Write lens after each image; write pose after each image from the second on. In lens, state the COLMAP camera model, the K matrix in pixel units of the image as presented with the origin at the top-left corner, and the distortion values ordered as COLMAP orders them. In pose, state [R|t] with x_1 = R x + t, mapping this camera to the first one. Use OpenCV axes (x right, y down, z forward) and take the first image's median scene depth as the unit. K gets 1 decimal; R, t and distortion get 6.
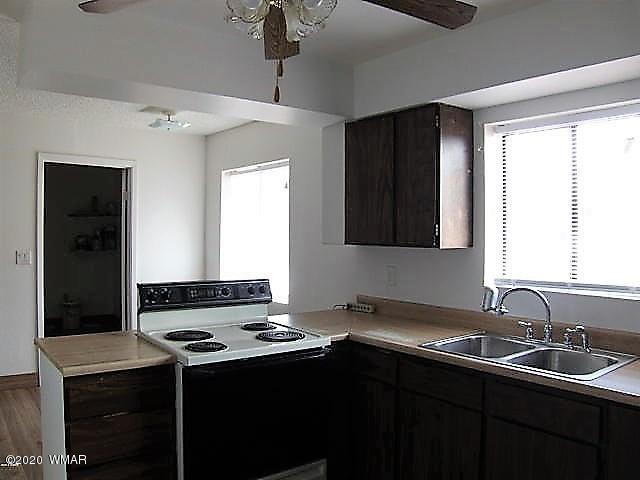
lens RADIAL K [[544.3, 0, 320.0], [0, 544.3, 240.0], [0, 0, 1]] dist [-0.120193, 0.000734]
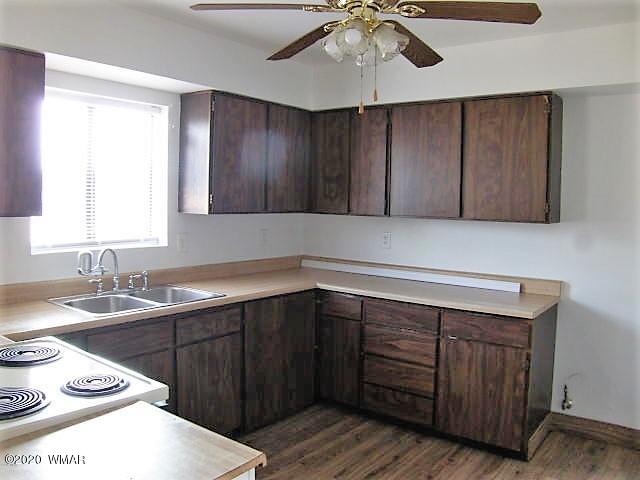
lens RADIAL K [[544.3, 0, 320.0], [0, 544.3, 240.0], [0, 0, 1]] dist [-0.120193, 0.000734]
pose [[-0.261896, -0.071061, 0.962476, -0.901378], [-0.006909, 0.997398, 0.071759, -0.013018], [-0.965071, 0.012144, -0.261706, 0.928420]]
